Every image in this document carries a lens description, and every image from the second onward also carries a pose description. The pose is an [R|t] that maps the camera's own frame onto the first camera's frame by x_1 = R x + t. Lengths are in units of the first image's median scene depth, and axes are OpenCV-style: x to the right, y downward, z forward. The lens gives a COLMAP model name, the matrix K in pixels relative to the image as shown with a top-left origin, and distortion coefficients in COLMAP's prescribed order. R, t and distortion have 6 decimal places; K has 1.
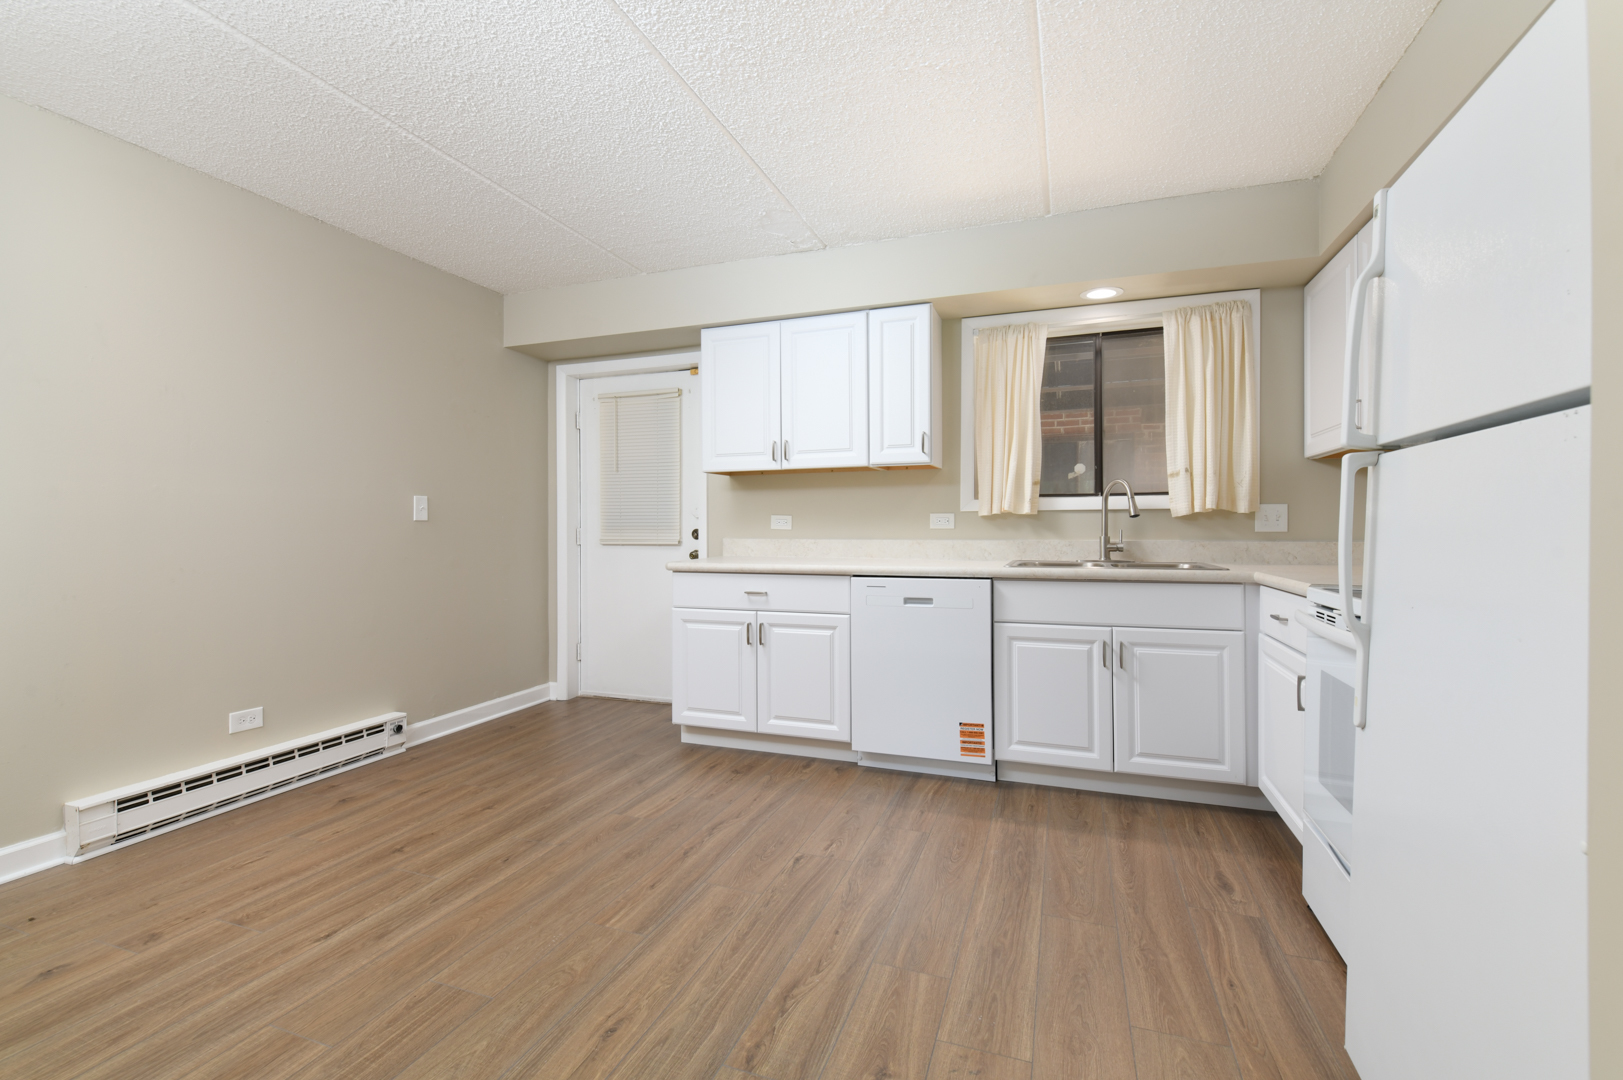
lens RADIAL K [[707.3, 0, 811.4], [0, 707.3, 529.7], [0, 0, 1]] dist [0.004472, -0.005019]
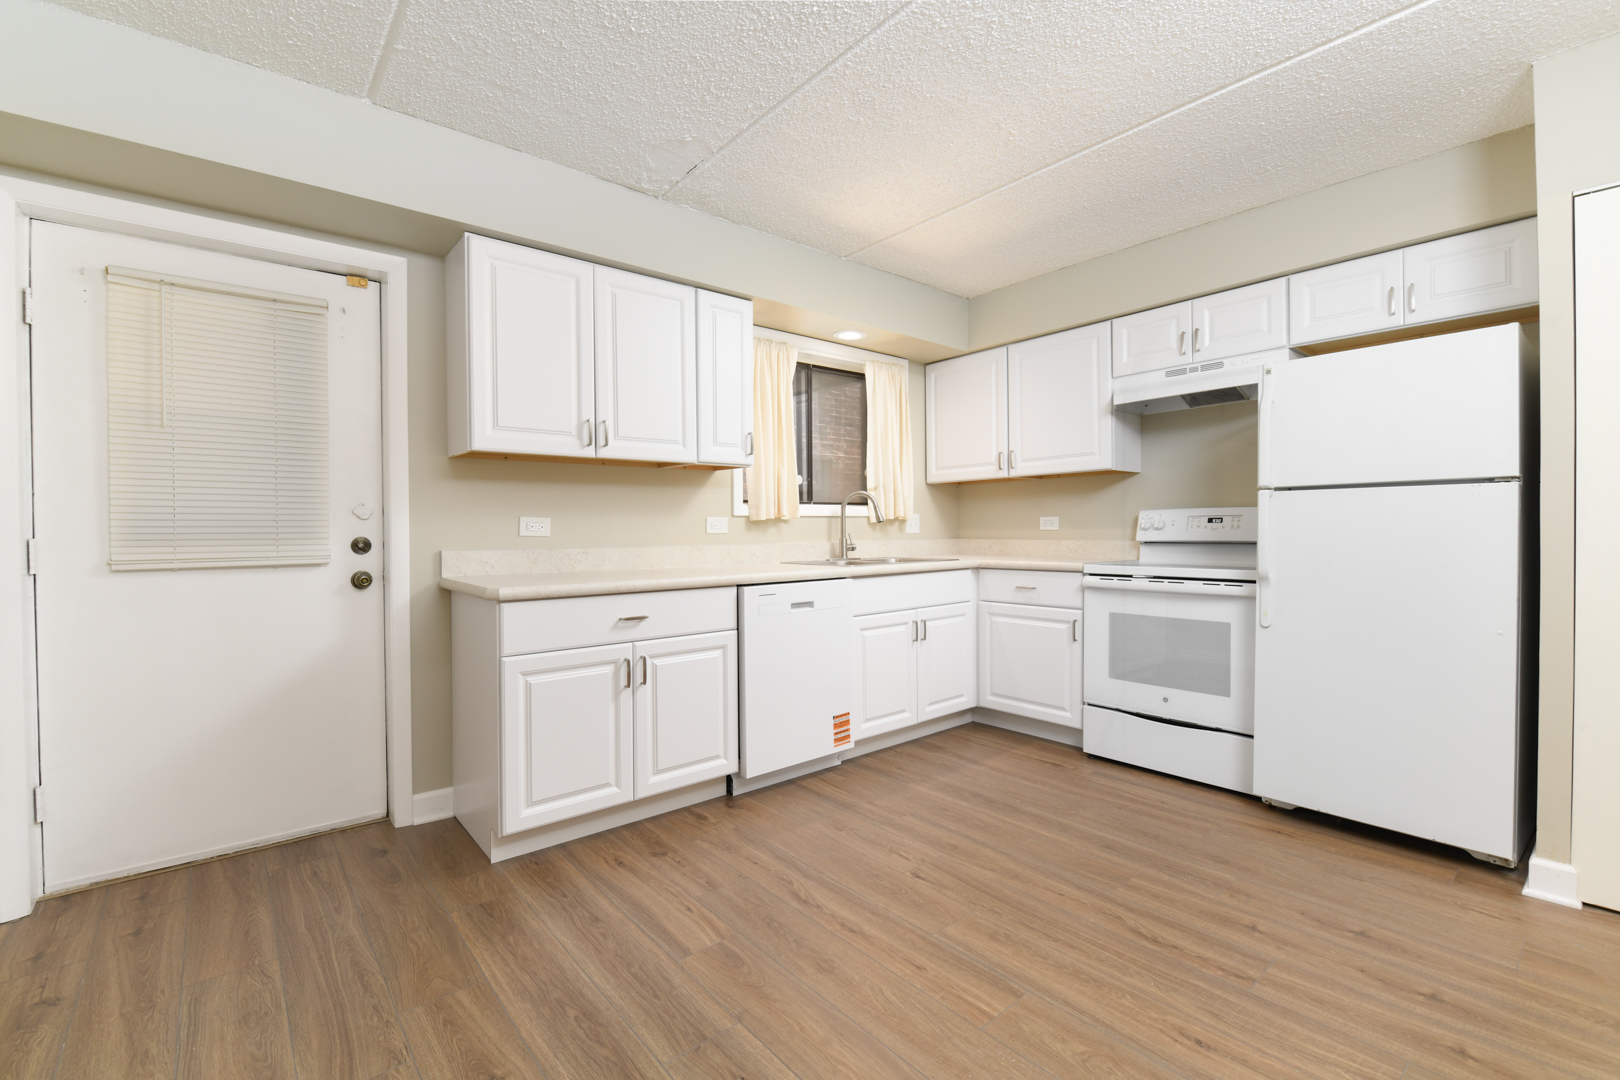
lens RADIAL K [[706.0, 0, 811.1], [0, 706.0, 532.9], [0, 0, 1]] dist [0.004472, -0.005019]
pose [[0.501161, -0.006706, 0.865328, -0.810172], [0.012035, 0.999927, 0.000779, -0.001805], [-0.865270, 0.010024, 0.501206, 0.565483]]
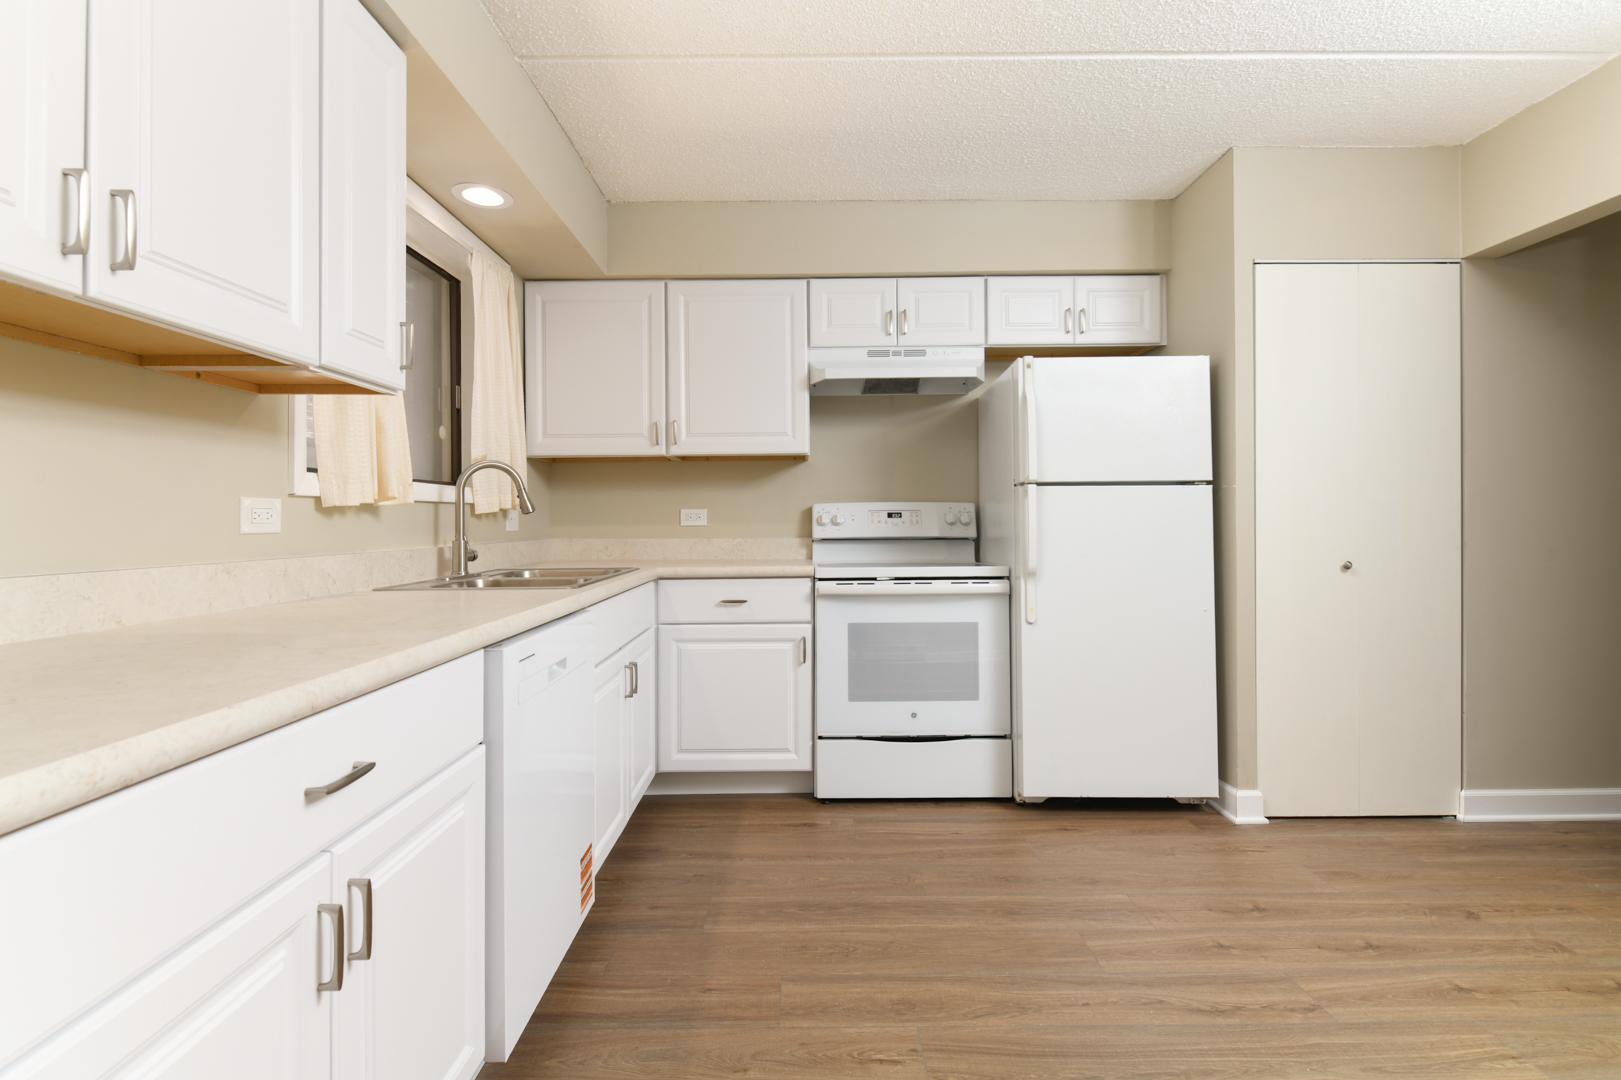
lens RADIAL K [[766.4, 0, 820.5], [0, 766.4, 509.4], [0, 0, 1]] dist [0.003896, -0.005361]
pose [[-0.345056, 0.015694, 0.938451, -0.524427], [0.011205, 0.999858, -0.012601, -0.009137], [-0.938515, 0.006167, -0.345183, 1.168790]]
